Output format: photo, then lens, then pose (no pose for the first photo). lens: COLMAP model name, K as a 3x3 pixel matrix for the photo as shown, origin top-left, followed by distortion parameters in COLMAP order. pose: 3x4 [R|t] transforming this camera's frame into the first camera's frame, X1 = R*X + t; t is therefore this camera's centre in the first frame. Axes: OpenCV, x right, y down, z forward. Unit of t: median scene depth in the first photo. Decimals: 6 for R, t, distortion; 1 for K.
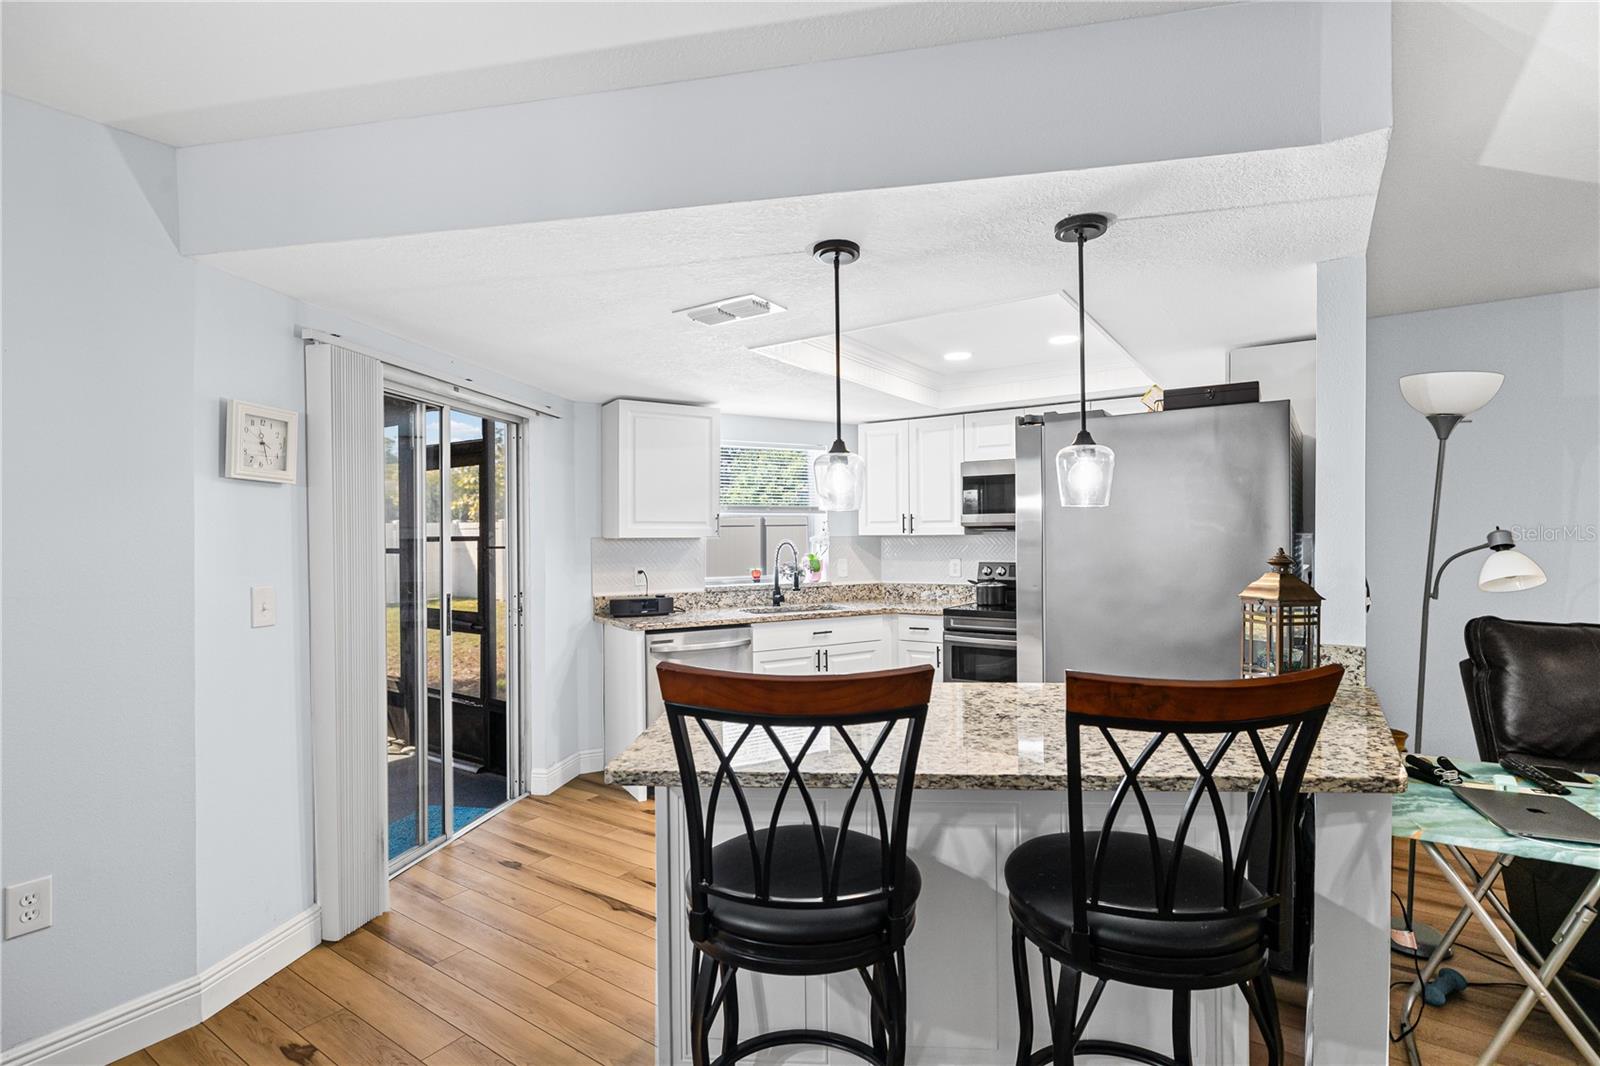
lens RADIAL K [[768.5, 0, 792.8], [0, 768.5, 538.8], [0, 0, 1]] dist [0.005619, -0.000234]
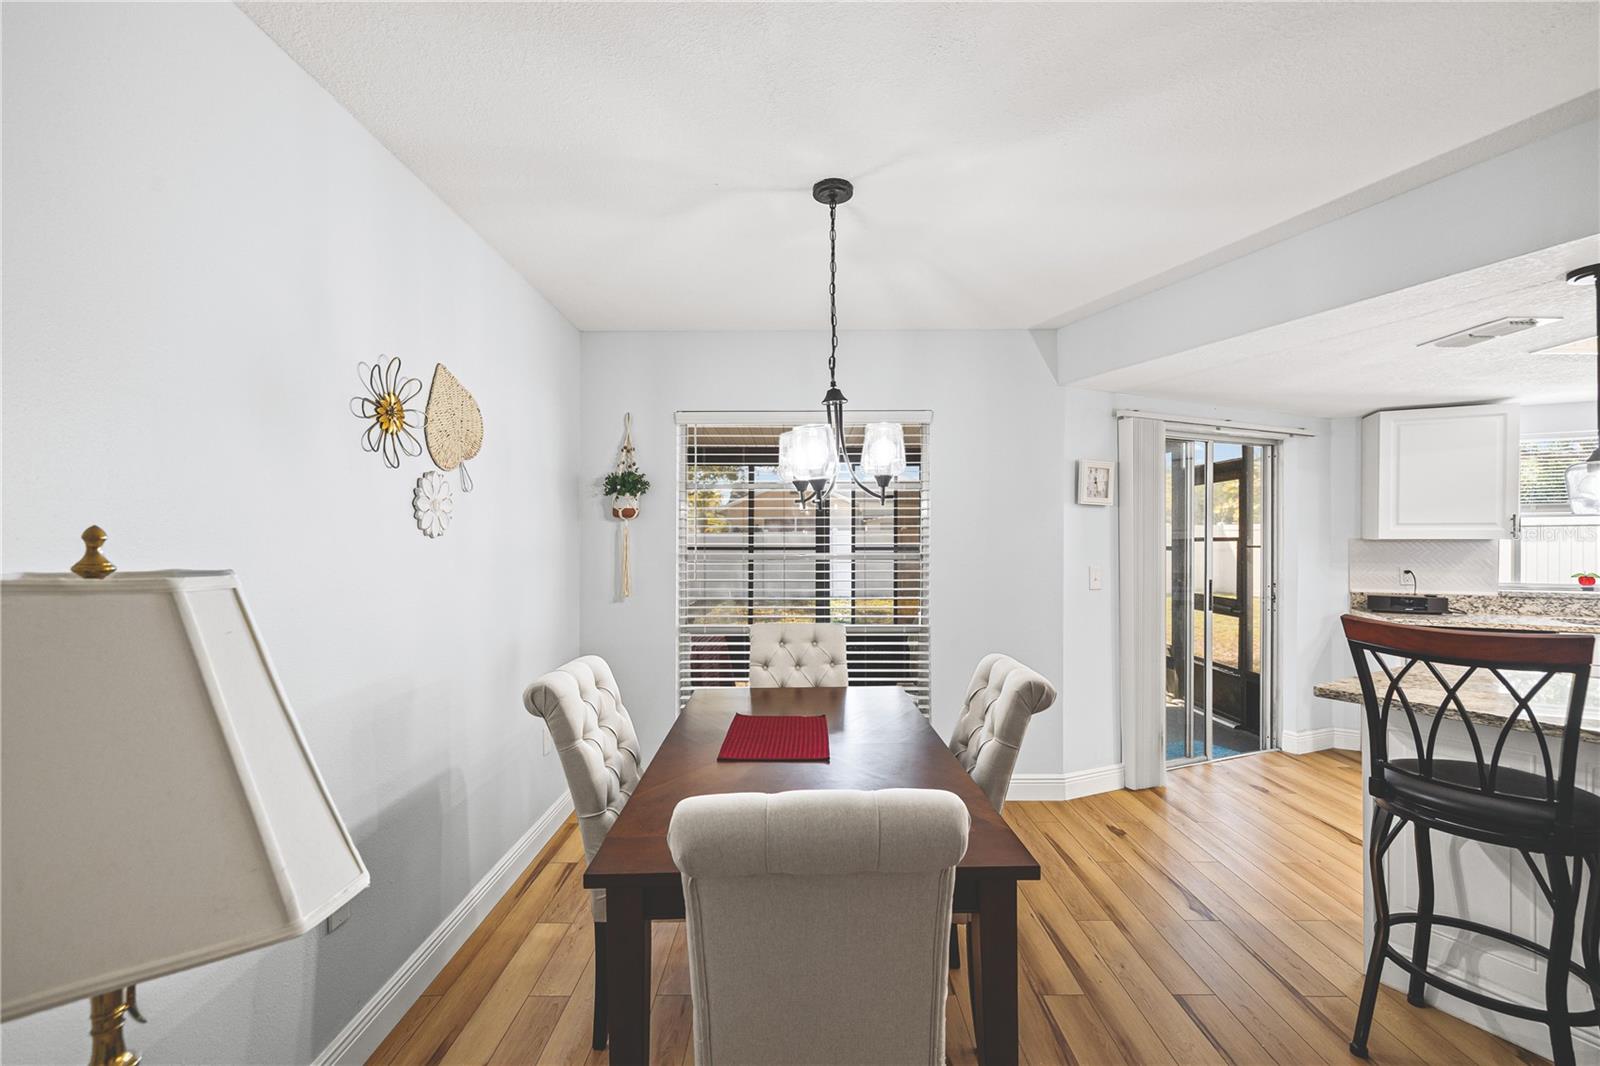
lens RADIAL K [[682.5, 0, 797.1], [0, 682.5, 543.2], [0, 0, 1]] dist [0.001699, 0.000499]
pose [[0.565803, 0.010172, -0.824477, 0.105525], [-0.005385, 0.999948, 0.008641, 0.000677], [0.824523, -0.000449, 0.565829, -0.225701]]
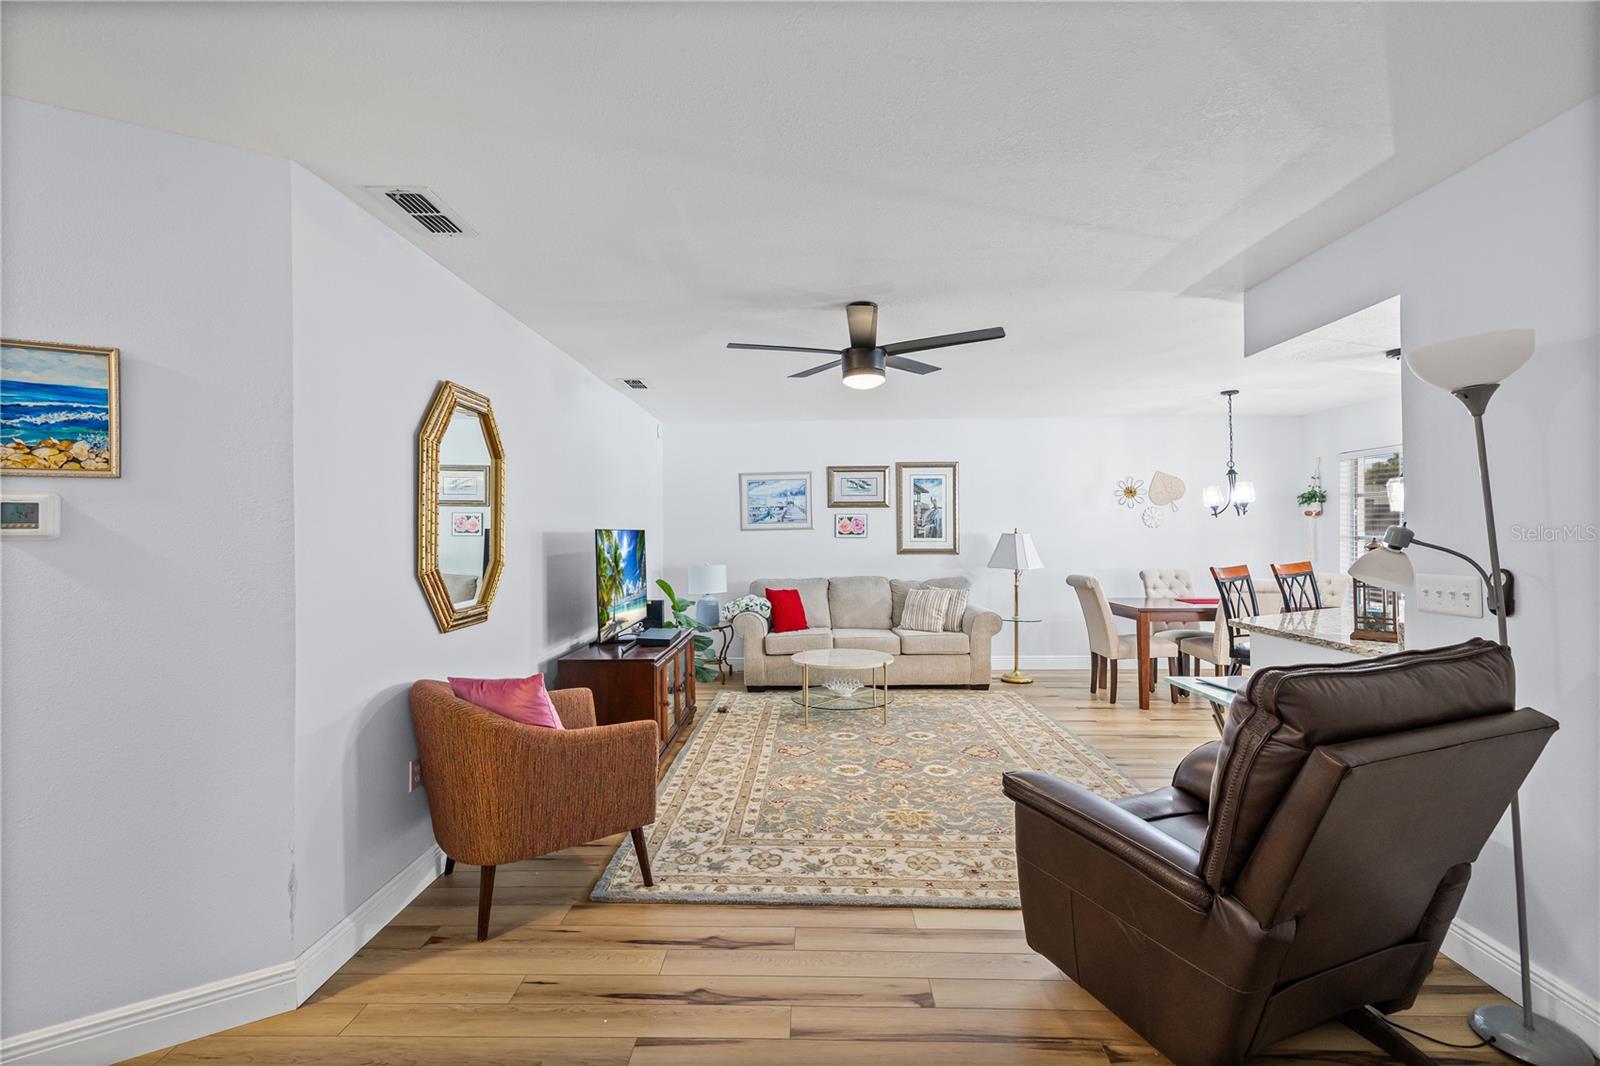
lens RADIAL K [[682.5, 0, 788.9], [0, 682.5, 521.9], [0, 0, 1]] dist [0.001699, 0.000499]
pose [[-0.850317, 0.005535, -0.526242, 1.071489], [0.008966, 0.999952, -0.003969, -0.012668], [0.526194, -0.008093, -0.850326, 0.721812]]
